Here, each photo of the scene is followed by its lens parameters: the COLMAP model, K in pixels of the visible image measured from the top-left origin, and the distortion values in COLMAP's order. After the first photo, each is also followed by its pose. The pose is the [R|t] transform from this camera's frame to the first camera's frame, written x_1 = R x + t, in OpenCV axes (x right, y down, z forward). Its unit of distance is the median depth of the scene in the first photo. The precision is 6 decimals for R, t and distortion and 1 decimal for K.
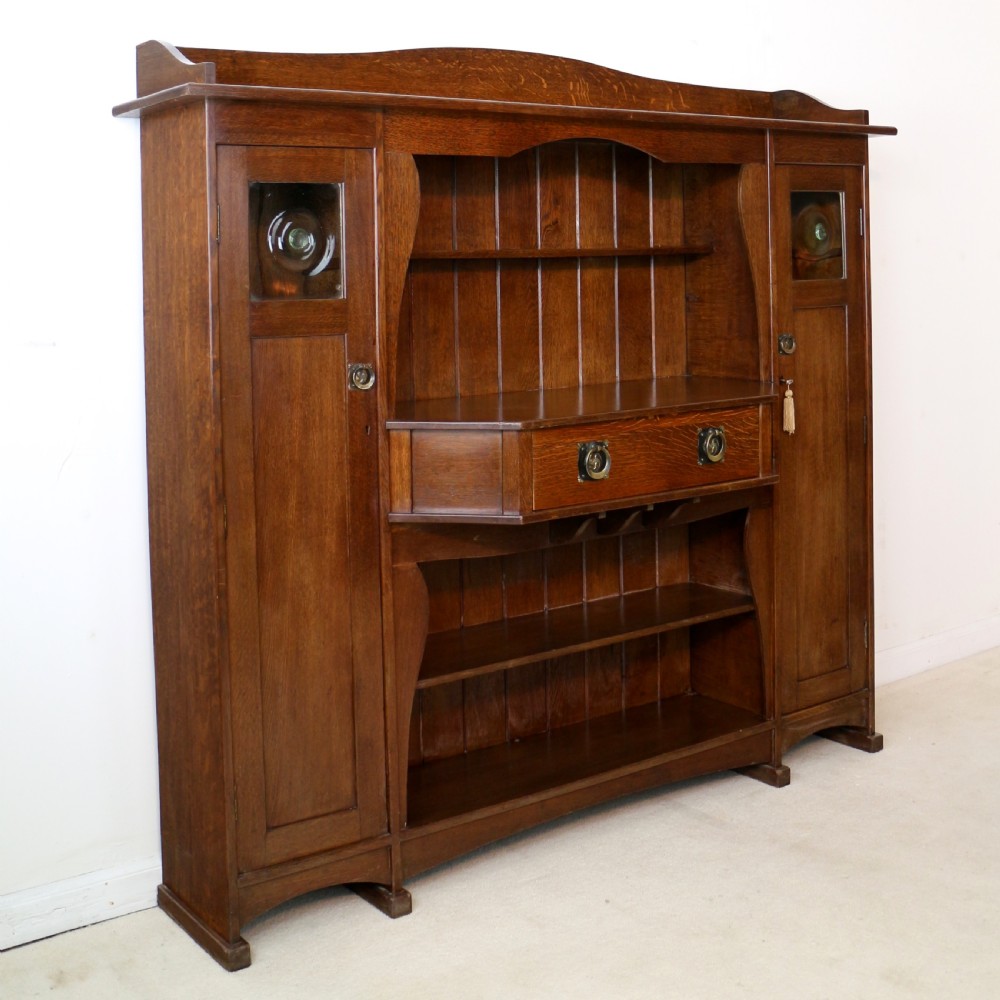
lens RADIAL K [[1396.0, 0, 514.8], [0, 1396.0, 272.7], [0, 0, 1]] dist [-0.145575, 0.000000]
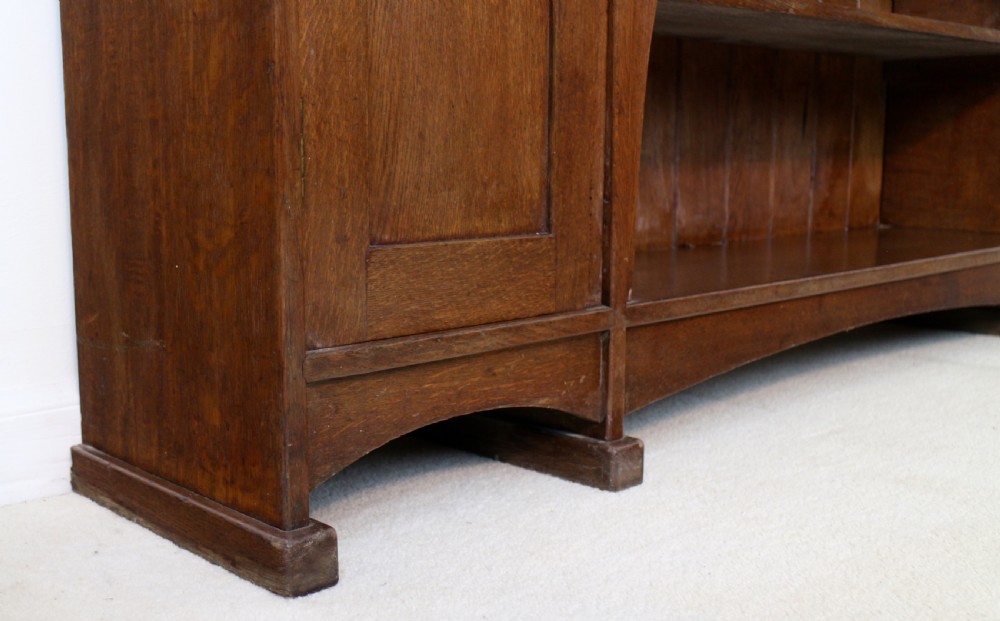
lens RADIAL K [[1142.8, 0, 438.7], [0, 1142.8, 381.0], [0, 0, 1]] dist [-0.090180, 0.000000]
pose [[0.994561, -0.006410, 0.103955, -0.176244], [-0.014598, 0.979672, 0.200073, 0.342022], [-0.103124, -0.200502, 0.974251, 0.597923]]
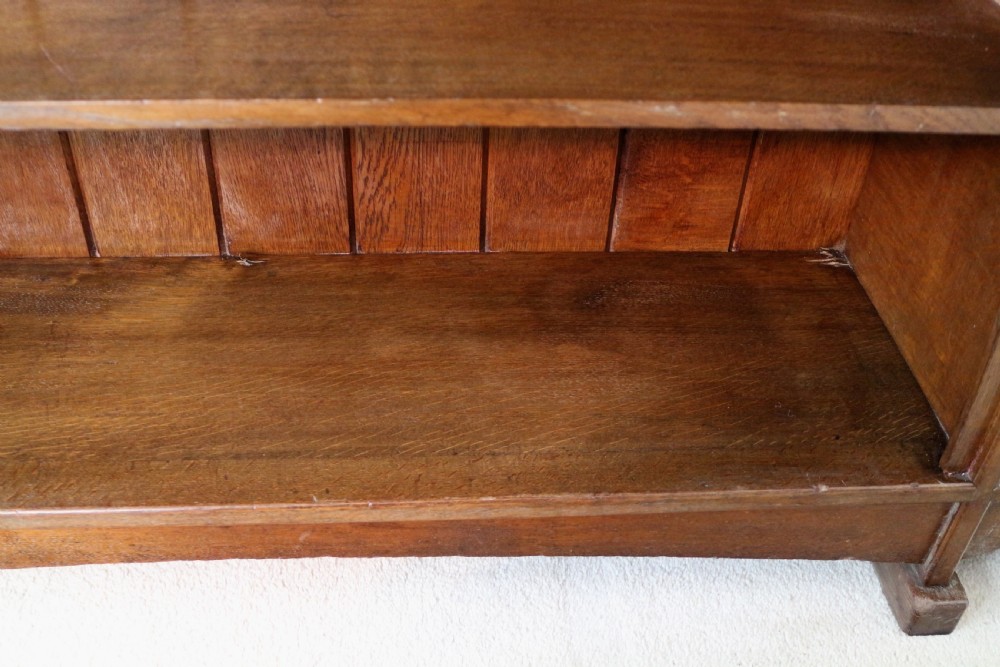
lens RADIAL K [[1073.7, 0, 505.7], [0, 1073.7, 331.9], [0, 0, 1]] dist [-0.131804, 0.000000]
pose [[0.850844, 0.374384, -0.368648, 0.205264], [-0.066753, 0.772966, 0.630926, 0.185363], [0.521161, -0.512211, 0.682665, 0.935036]]
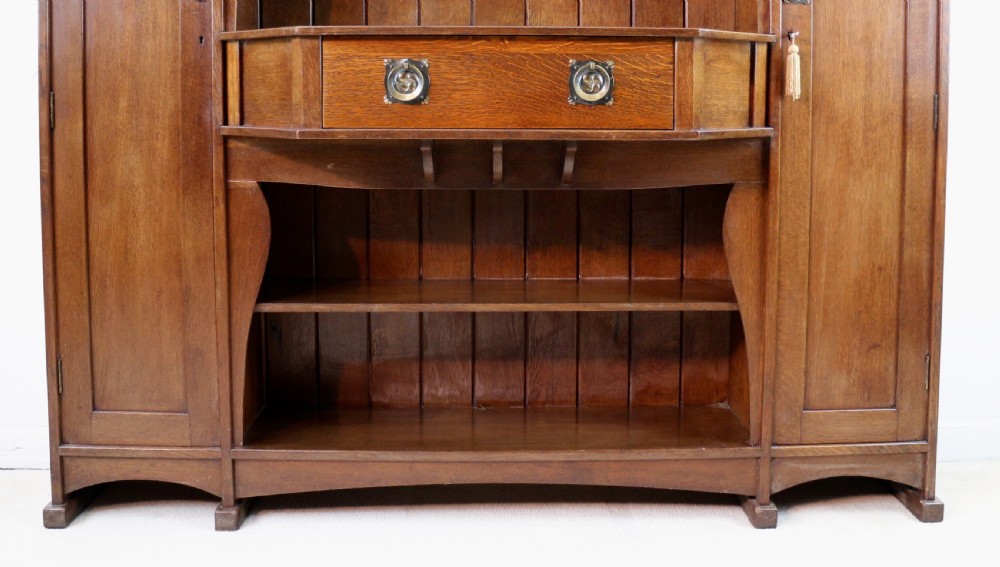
lens RADIAL K [[1034.6, 0, 522.3], [0, 1034.6, 170.2], [0, 0, 1]] dist [-0.137723, 0.000000]
pose [[0.825014, 0.059458, -0.561976, 0.475477], [-0.025439, 0.997349, 0.068175, 0.141126], [0.564539, -0.041949, 0.824339, 0.486636]]
